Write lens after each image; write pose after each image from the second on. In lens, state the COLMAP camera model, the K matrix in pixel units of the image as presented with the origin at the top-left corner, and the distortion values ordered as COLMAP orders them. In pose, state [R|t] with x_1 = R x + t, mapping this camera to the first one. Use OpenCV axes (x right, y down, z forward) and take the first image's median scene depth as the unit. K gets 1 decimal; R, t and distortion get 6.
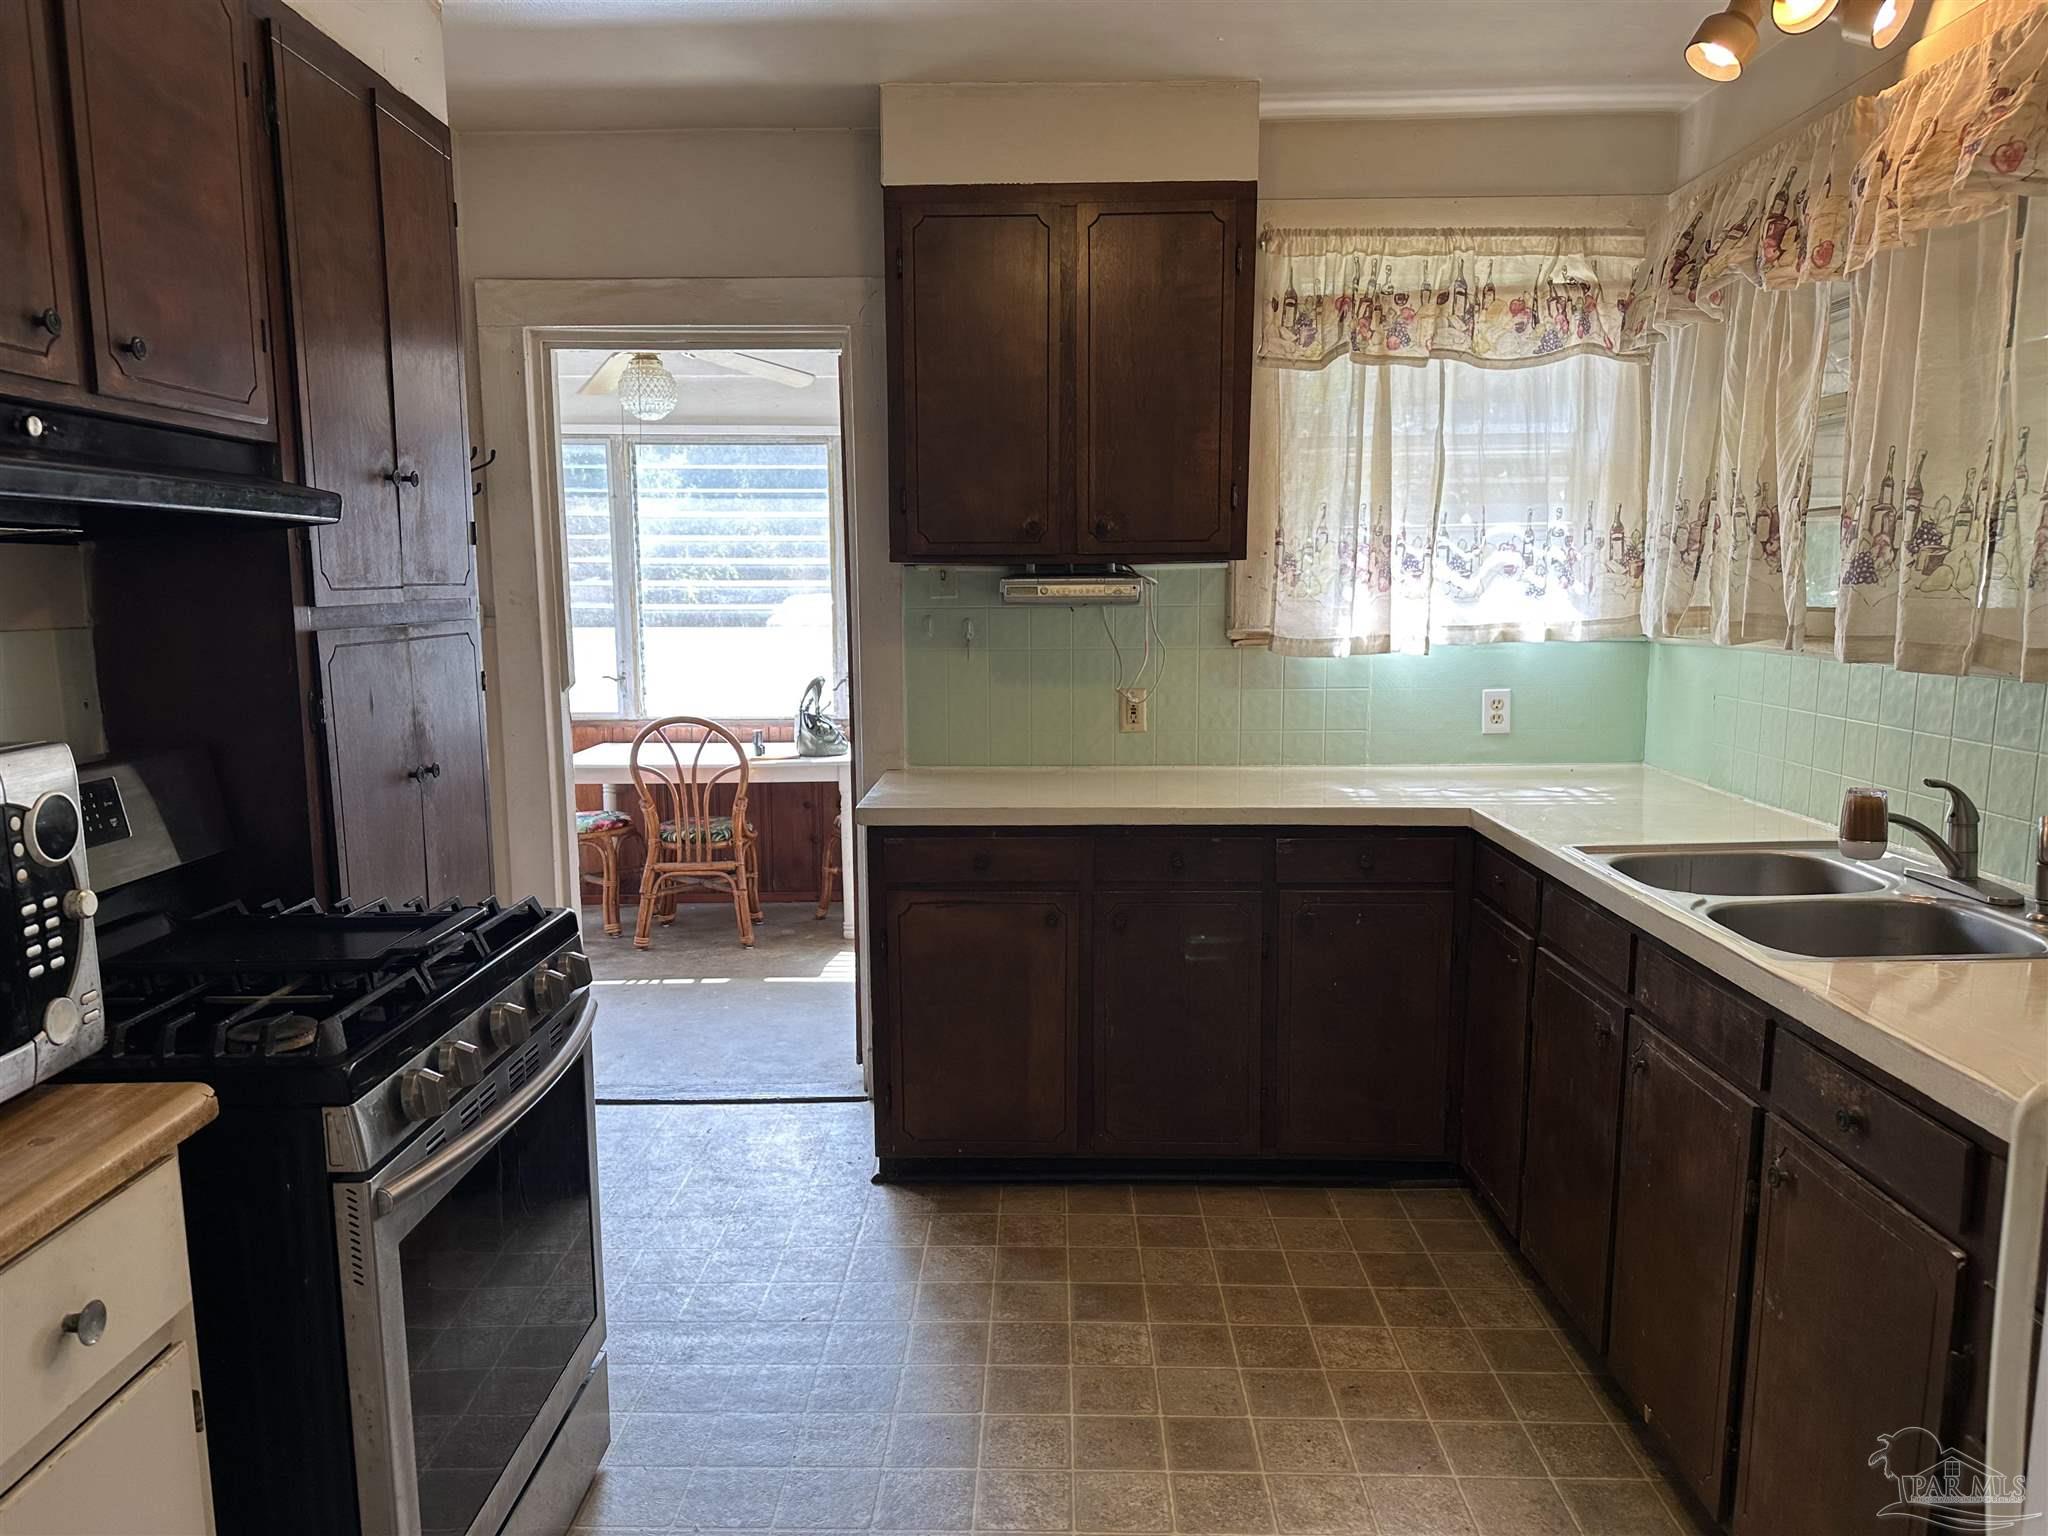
lens RADIAL K [[1343.6, 0, 1024.0], [0, 1343.6, 768.0], [0, 0, 1]] dist [0.001908, -0.048381]
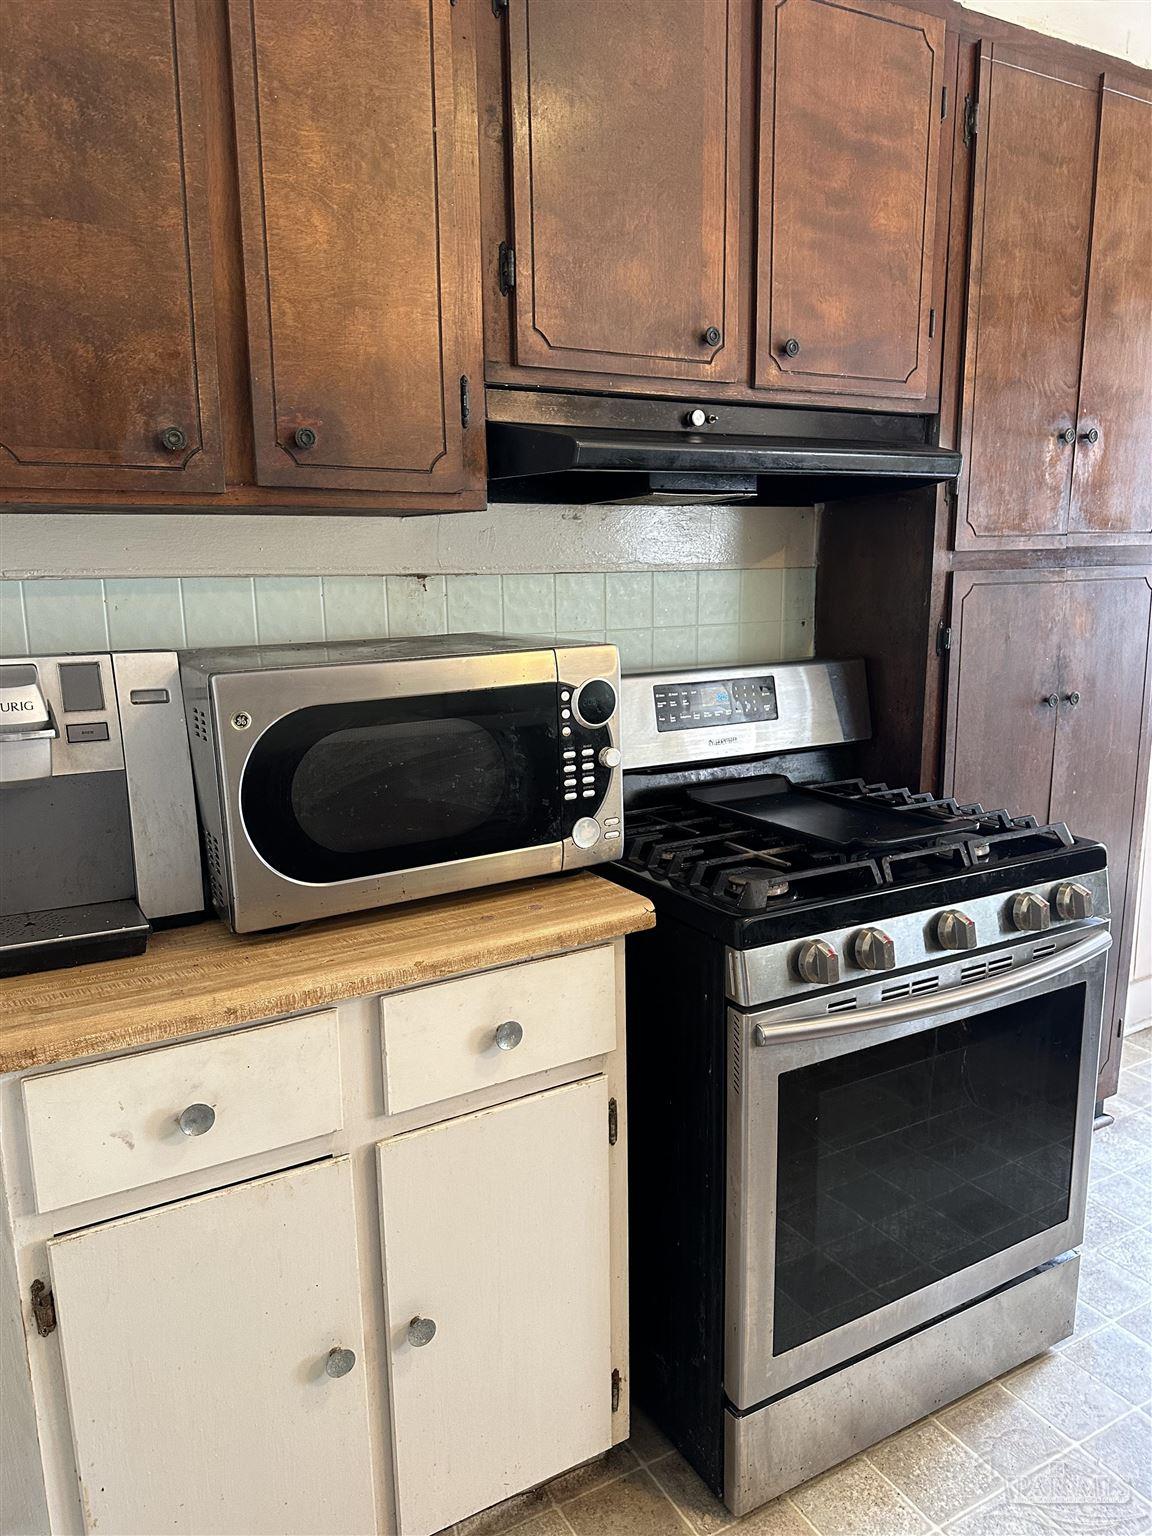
lens RADIAL K [[1007.7, 0, 574.1], [0, 1007.7, 799.6], [0, 0, 1]] dist [0.001908, -0.048381]
pose [[0.472809, 0.199420, -0.858303, 0.220162], [-0.100603, 0.979902, 0.172254, -0.037210], [0.875403, 0.004904, 0.483368, 0.429811]]
